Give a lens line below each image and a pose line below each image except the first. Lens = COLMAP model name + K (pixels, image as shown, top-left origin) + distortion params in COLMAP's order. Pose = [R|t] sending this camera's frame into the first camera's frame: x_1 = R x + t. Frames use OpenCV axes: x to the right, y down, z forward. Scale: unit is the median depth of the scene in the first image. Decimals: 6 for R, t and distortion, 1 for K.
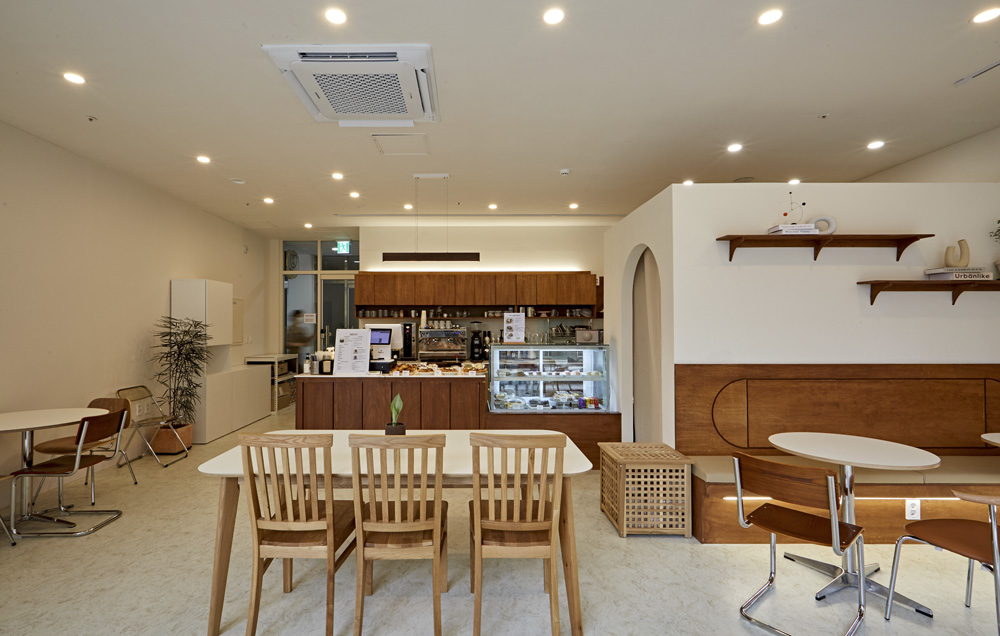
lens RADIAL K [[463.4, 0, 466.6], [0, 463.4, 322.3], [0, 0, 1]] dist [0.002418, 0.000895]
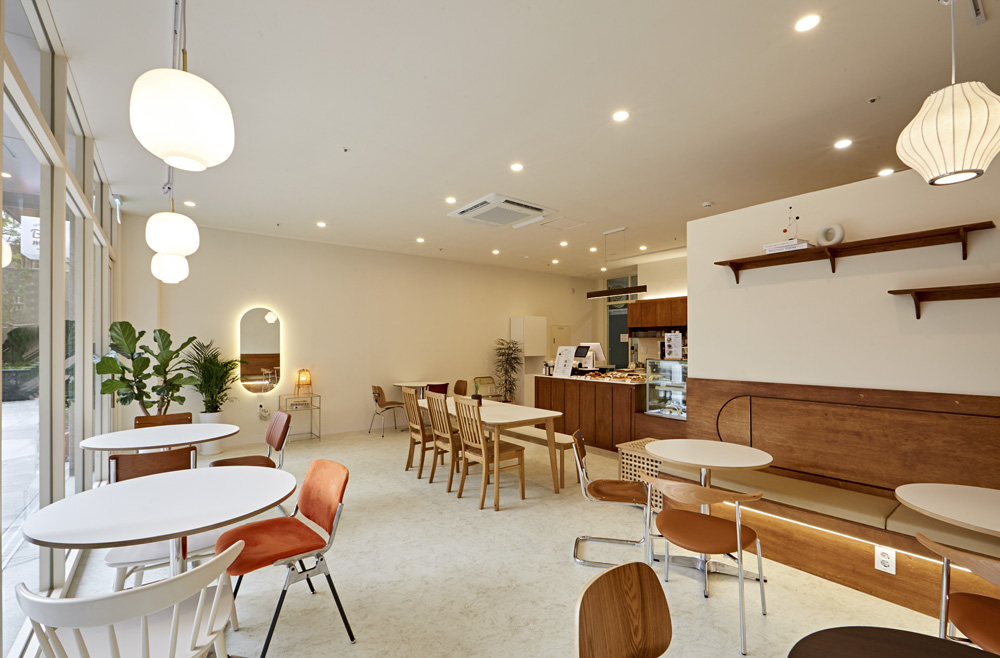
lens RADIAL K [[437.5, 0, 498.5], [0, 437.5, 342.2], [0, 0, 1]] dist [-0.002086, 0.000156]
pose [[0.609771, -0.004002, -0.792568, 1.035724], [0.009139, 0.999956, 0.001981, -0.004916], [0.792525, -0.008451, 0.609781, -0.042651]]
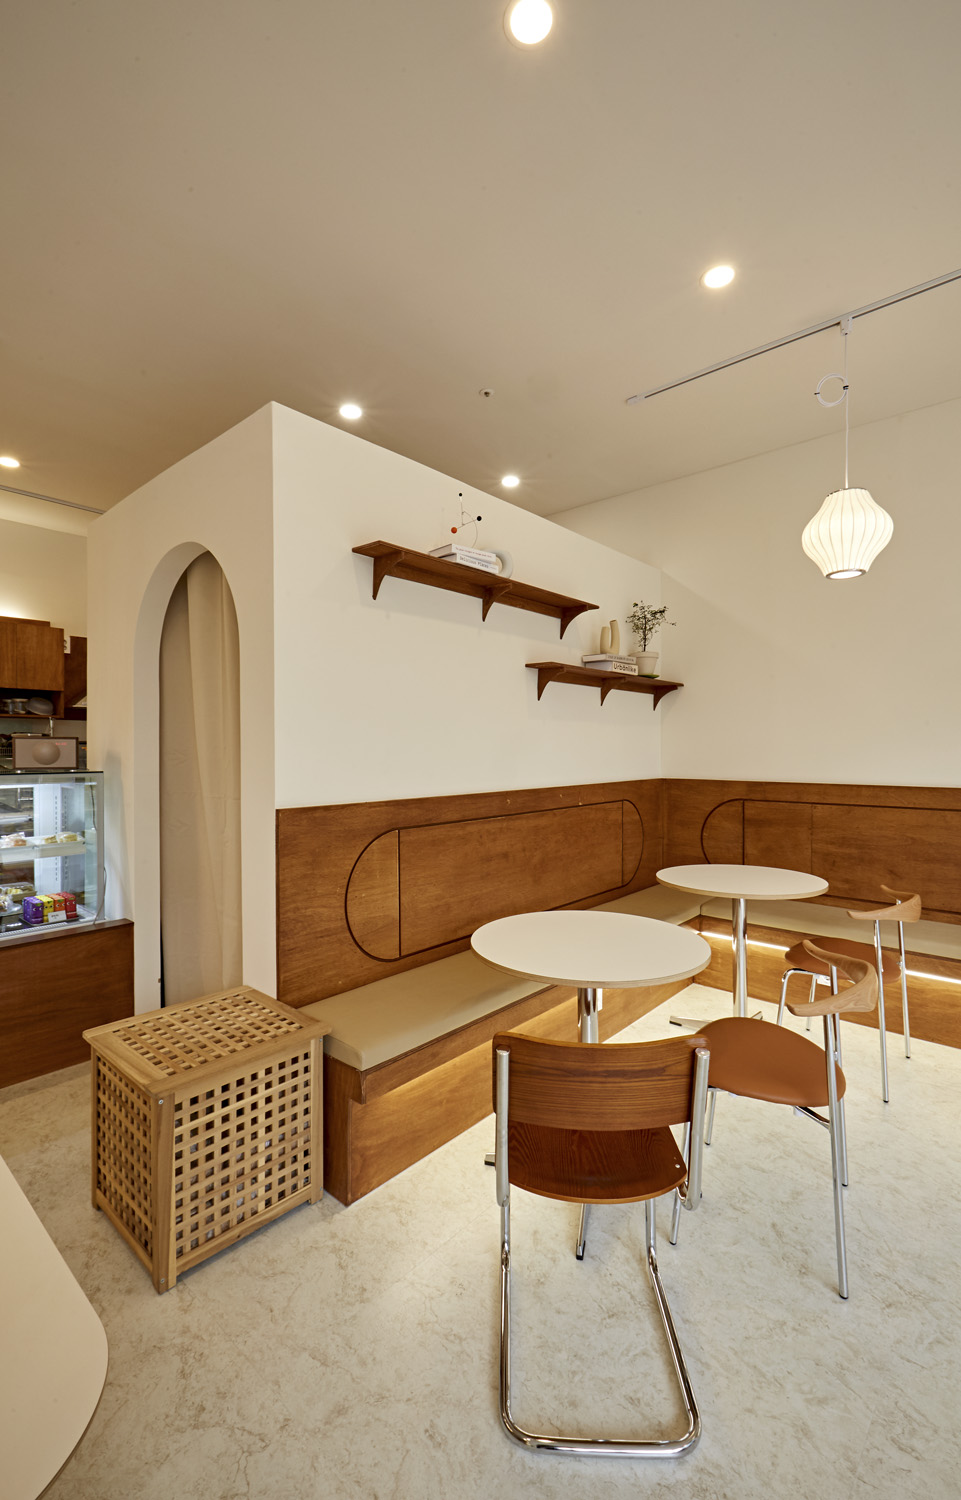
lens RADIAL K [[657.4, 0, 474.6], [0, 657.4, 753.5], [0, 0, 1]] dist [-0.005755, 0.001010]
pose [[0.666070, -0.007644, 0.745850, 0.105733], [-0.008688, 0.999800, 0.018004, 0.023336], [-0.745839, -0.018472, 0.665870, 0.440813]]
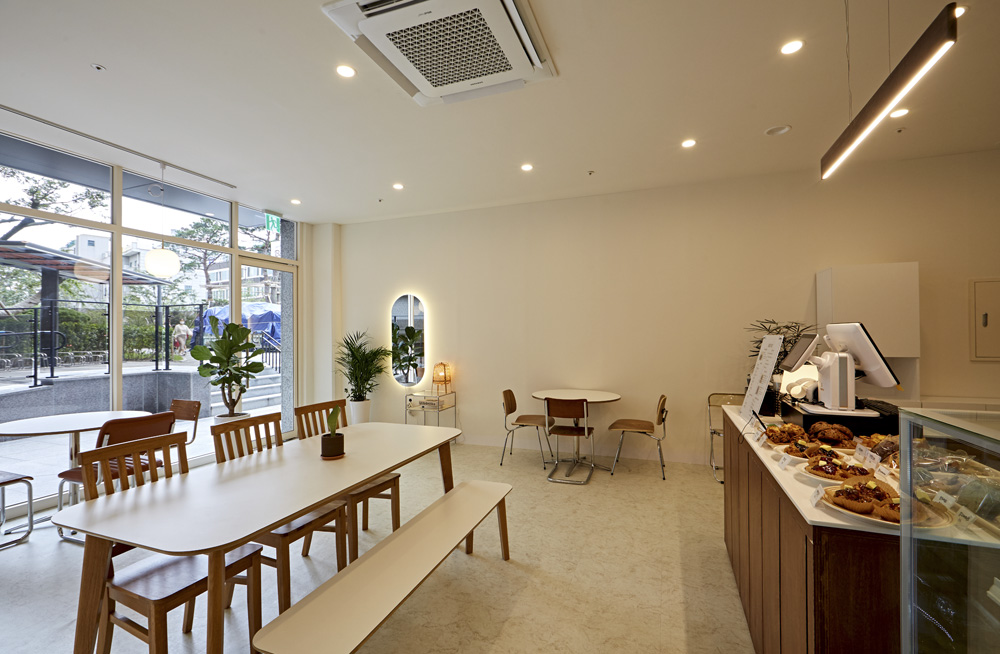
lens RADIAL K [[438.2, 0, 503.9], [0, 438.2, 333.0], [0, 0, 1]] dist [-0.005755, 0.001010]
pose [[-0.344903, -0.000299, -0.938638, 0.445611], [0.018637, 0.999801, -0.007166, 0.014004], [0.938453, -0.019965, -0.344828, 1.250367]]
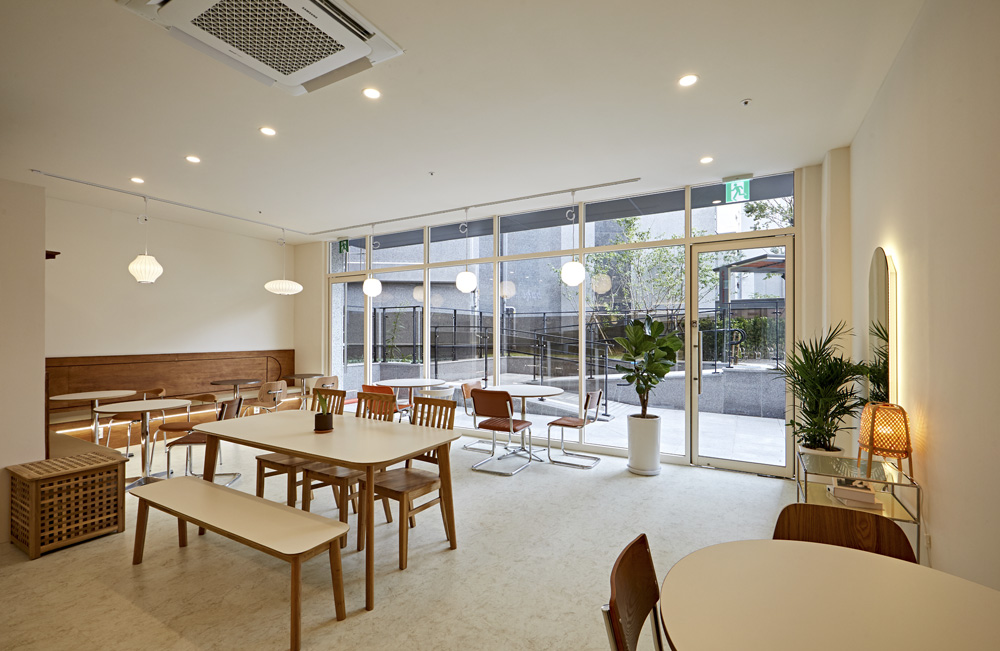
lens RADIAL K [[438.2, 0, 496.5], [0, 438.2, 331.2], [0, 0, 1]] dist [-0.005755, 0.001010]
pose [[-0.867024, 0.004031, 0.498250, -0.848249], [-0.004972, 0.999848, -0.016741, 0.012394], [-0.498241, -0.016992, -0.866872, 1.342193]]
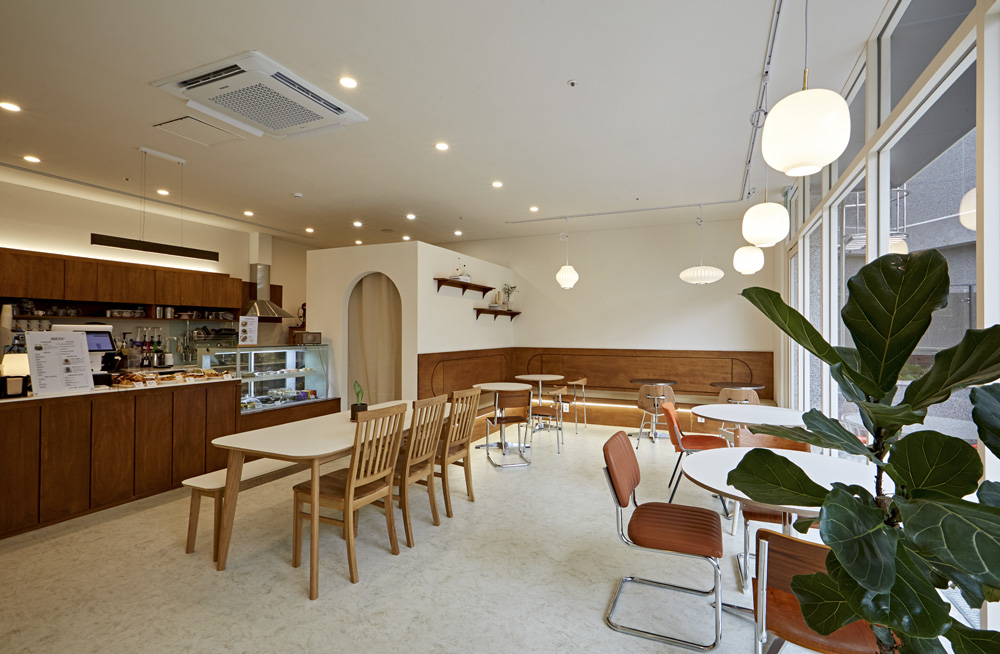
lens RADIAL K [[463.4, 0, 517.8], [0, 463.4, 327.4], [0, 0, 1]] dist [0.002418, 0.000895]
pose [[0.393750, 0.010534, 0.919157, -0.890058], [-0.014734, 0.999878, -0.005147, 0.001565], [-0.919099, -0.011517, 0.393858, 0.055957]]
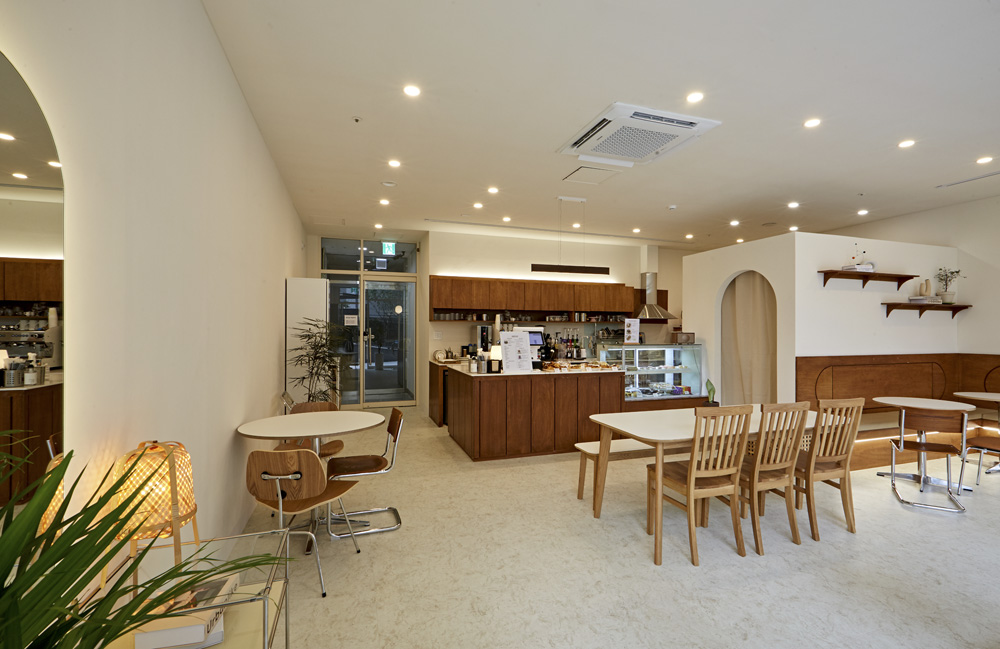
lens RADIAL K [[463.4, 0, 518.2], [0, 463.4, 329.1], [0, 0, 1]] dist [0.002418, 0.000895]
pose [[0.939201, 0.005458, 0.343323, -0.866253], [-0.008386, 0.999940, 0.007043, 0.001486], [-0.343264, -0.009494, 0.939191, -0.060906]]
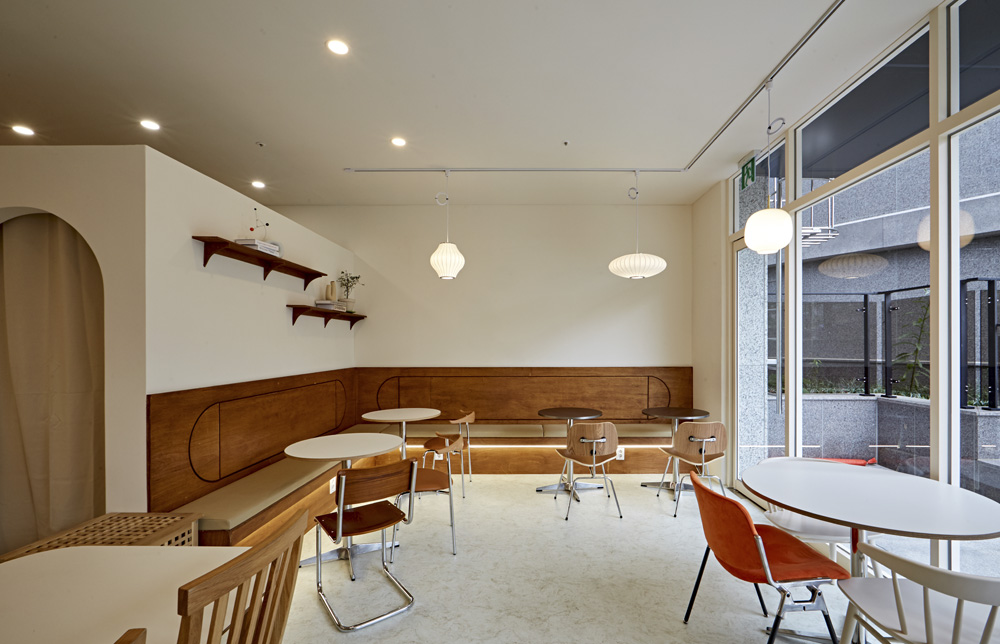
lens RADIAL K [[438.2, 0, 528.8], [0, 438.2, 343.0], [0, 0, 1]] dist [-0.005755, 0.001010]
pose [[-0.000960, 0.003361, 0.999994, -0.236276], [-0.009829, 0.999946, -0.003371, 0.005234], [-0.999951, -0.009832, -0.000927, 0.407175]]
